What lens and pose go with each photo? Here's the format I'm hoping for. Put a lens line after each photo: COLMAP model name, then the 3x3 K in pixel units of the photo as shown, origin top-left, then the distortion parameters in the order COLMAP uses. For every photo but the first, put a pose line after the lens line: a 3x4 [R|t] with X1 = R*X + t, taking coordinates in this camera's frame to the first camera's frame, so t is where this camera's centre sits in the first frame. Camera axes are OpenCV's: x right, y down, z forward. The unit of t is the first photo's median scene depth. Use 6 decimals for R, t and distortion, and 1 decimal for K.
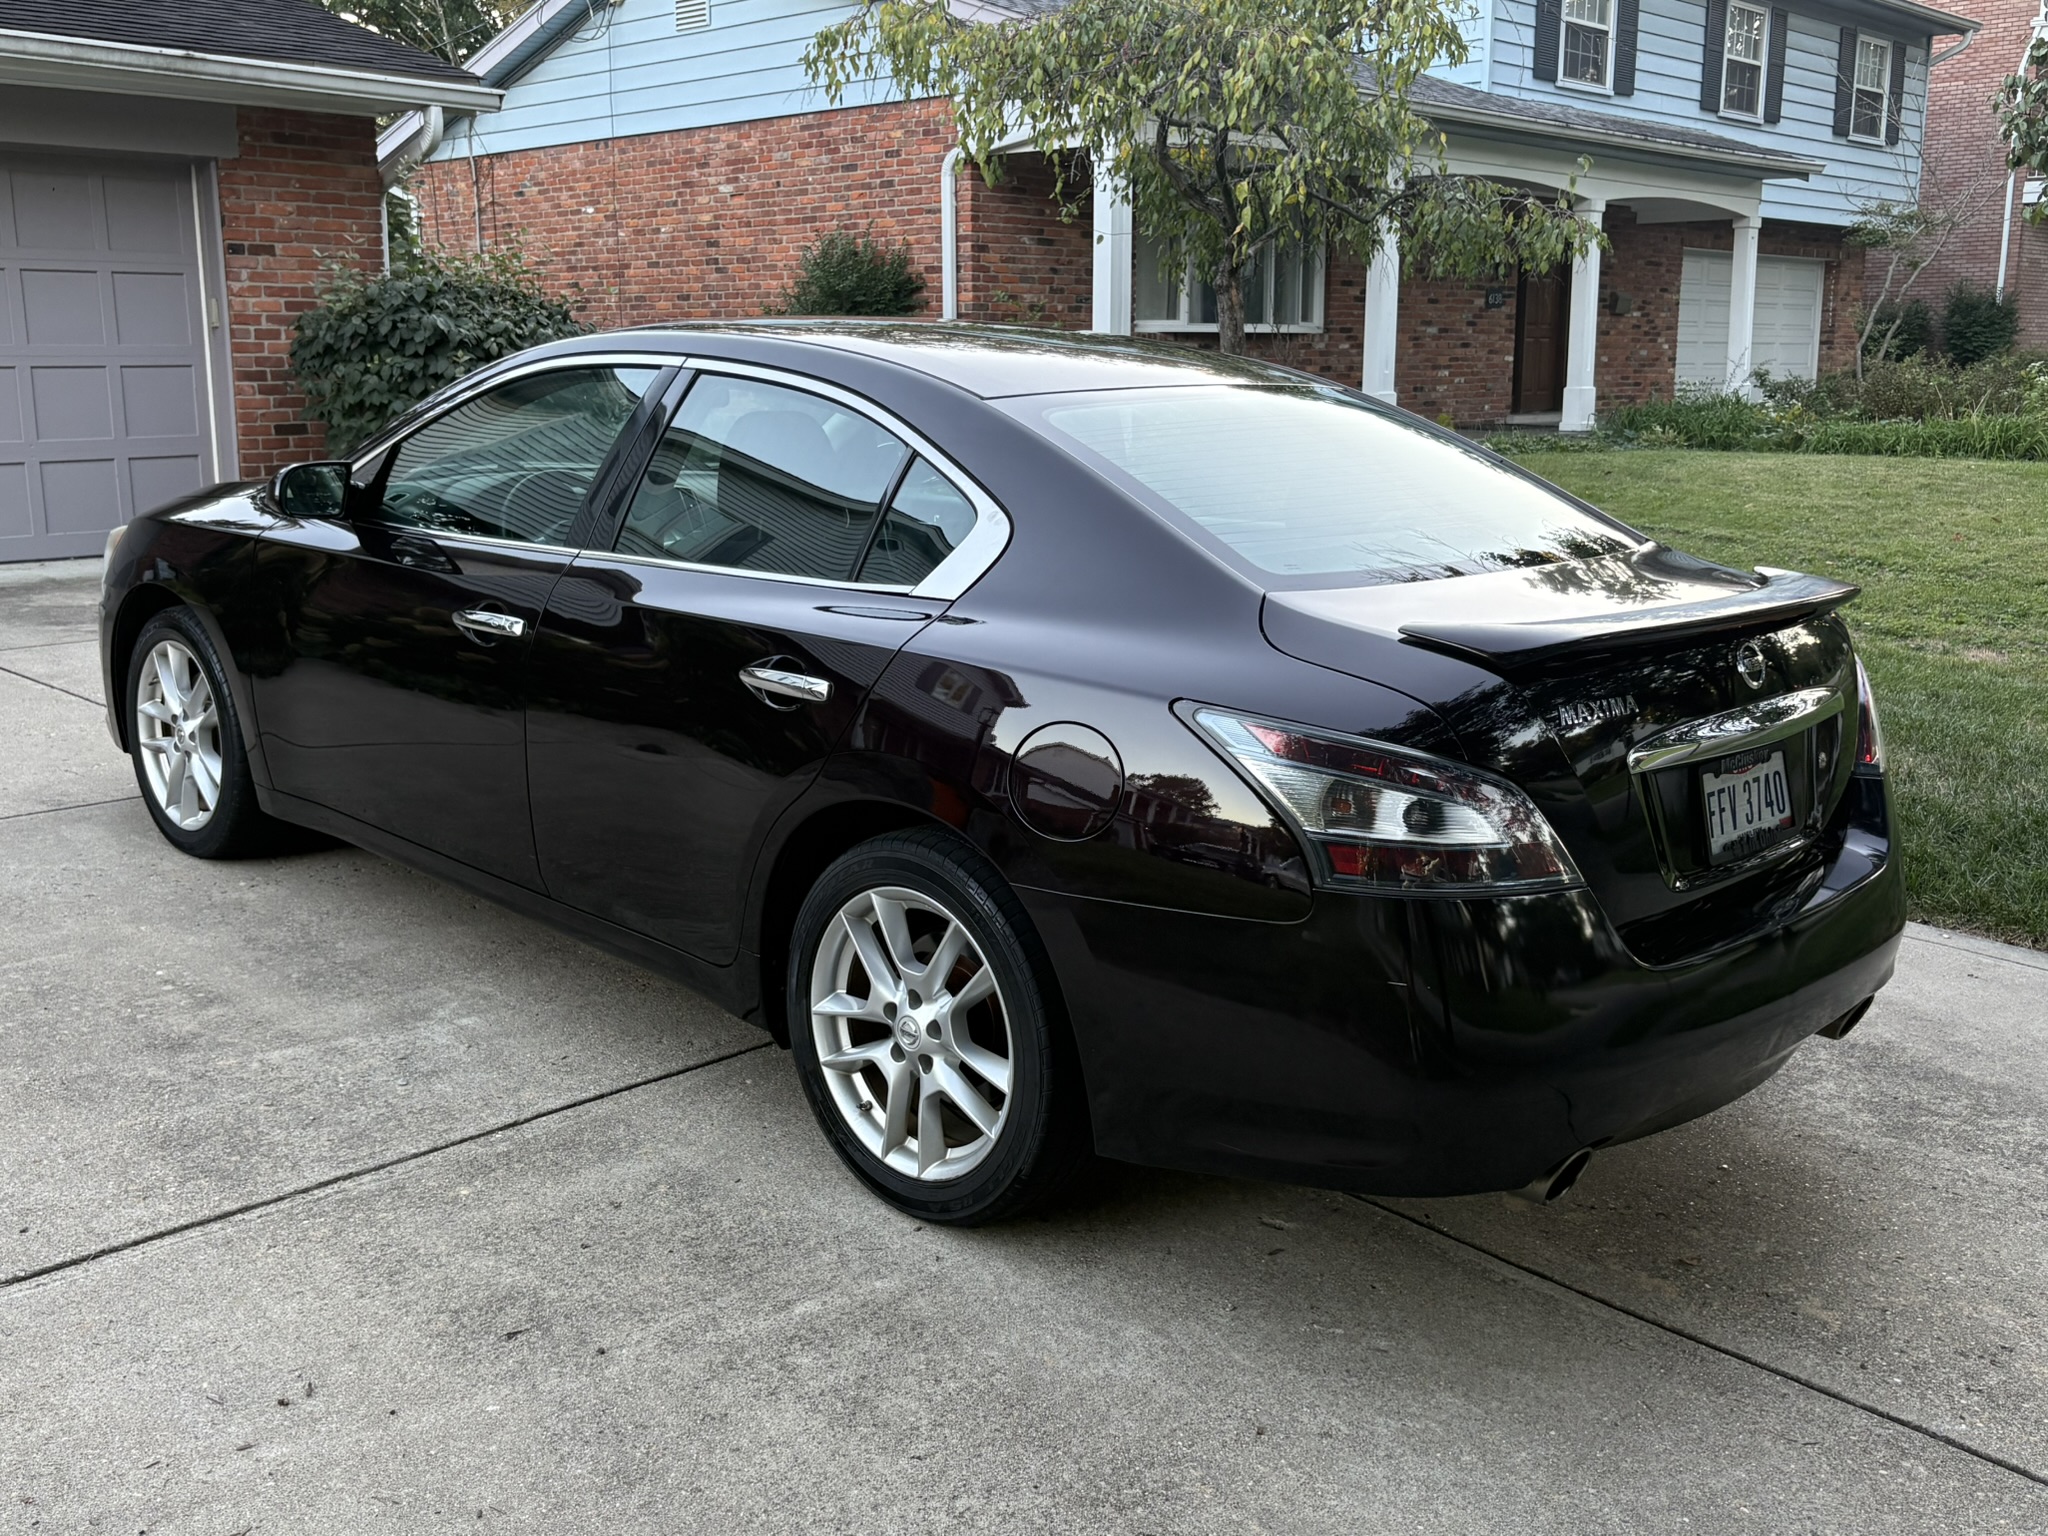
lens RADIAL K [[2000.7, 0, 1024.0], [0, 2000.7, 768.0], [0, 0, 1]] dist [0.015714, -0.028104]
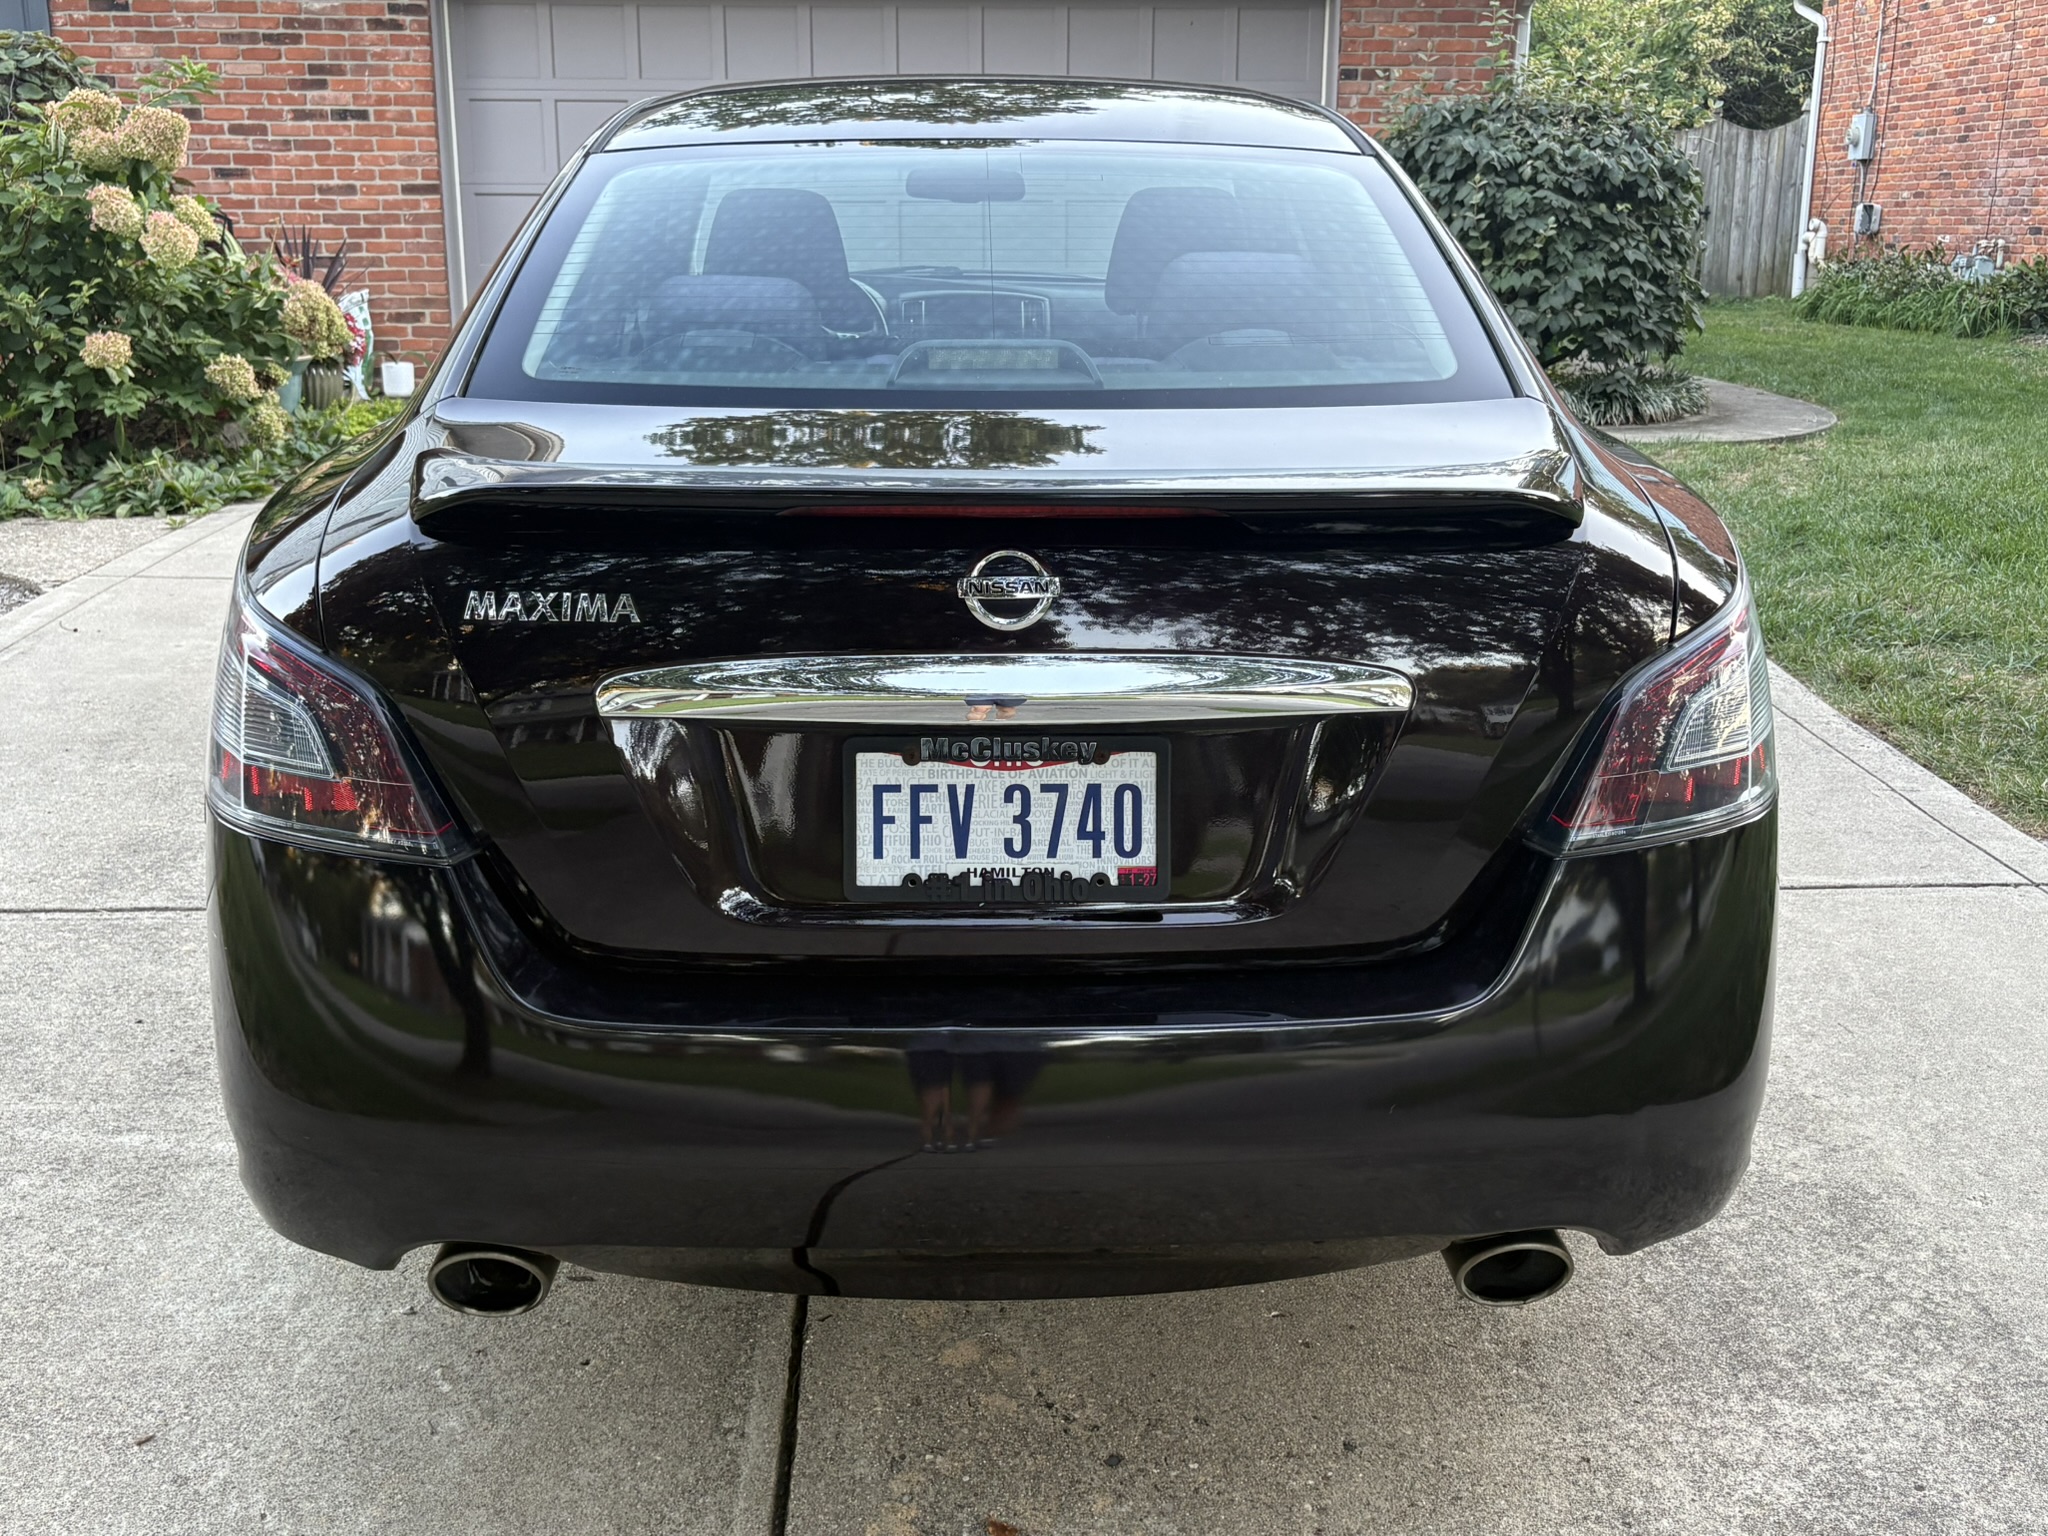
lens RADIAL K [[2037.8, 0, 1023.1], [0, 2037.8, 735.7], [0, 0, 1]] dist [0.013113, 0.030037]
pose [[0.723023, 0.176994, -0.667766, 0.538674], [-0.144751, 0.983979, 0.104078, -0.050167], [0.675489, 0.021409, 0.737059, 0.391708]]
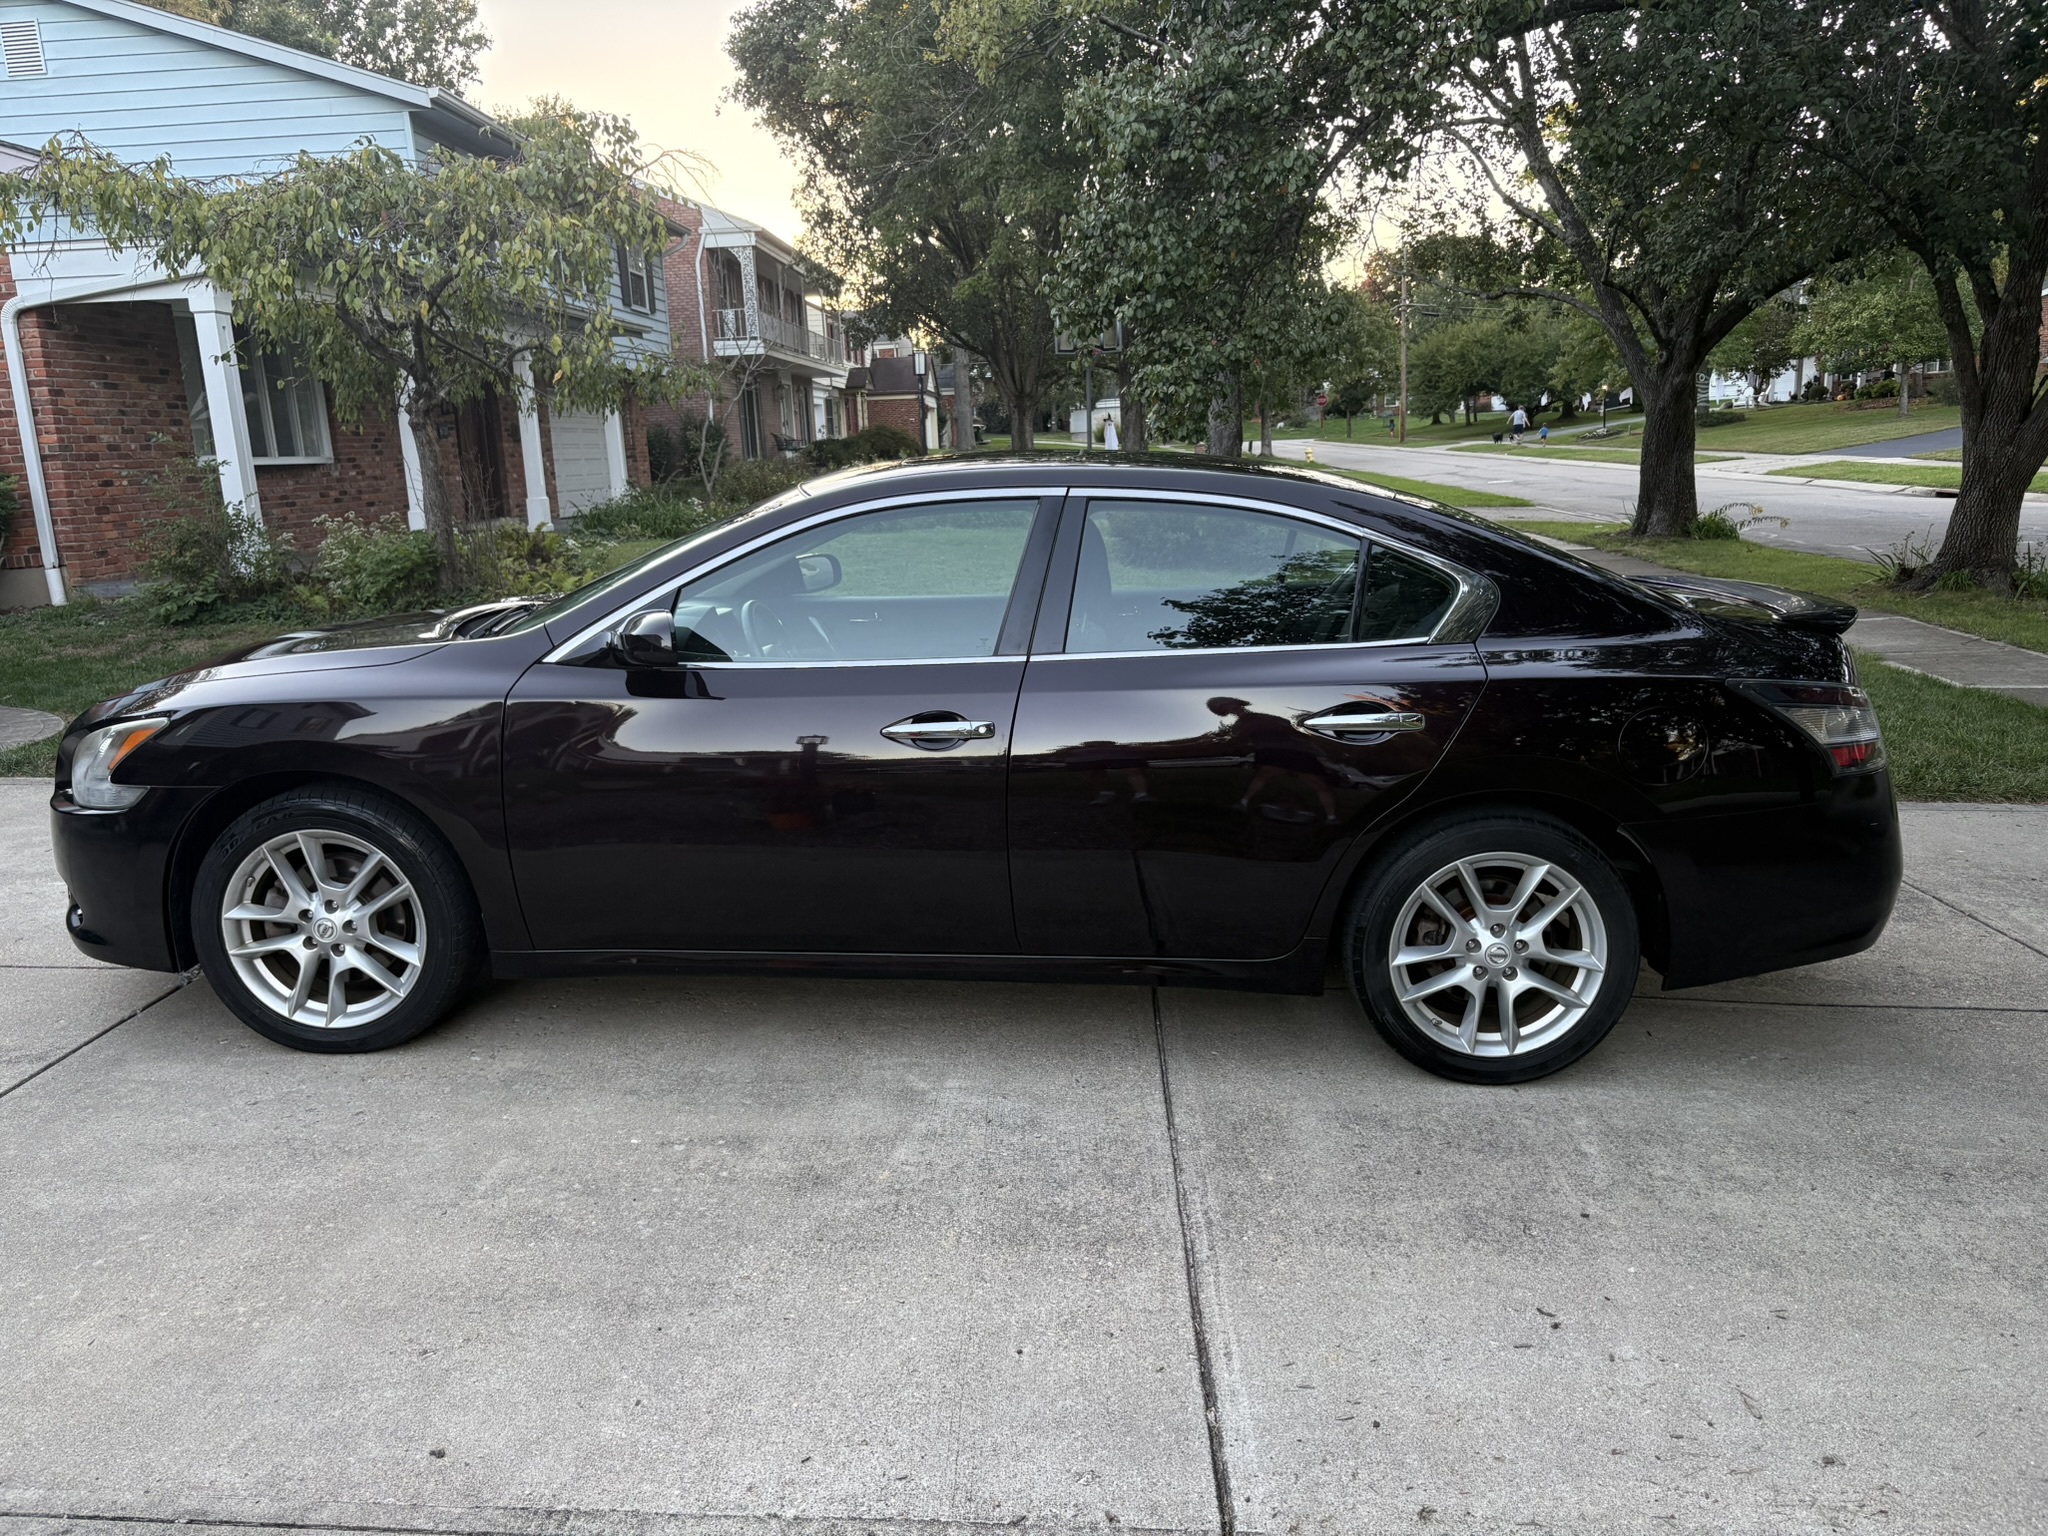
lens RADIAL K [[1537.8, 0, 1024.0], [0, 1537.8, 768.0], [0, 0, 1]] dist [0.053606, -0.062166]
pose [[0.744923, -0.166014, 0.646164, -0.720056], [0.174501, 0.983311, 0.051464, -0.079505], [-0.643924, 0.074420, 0.761461, 0.278263]]
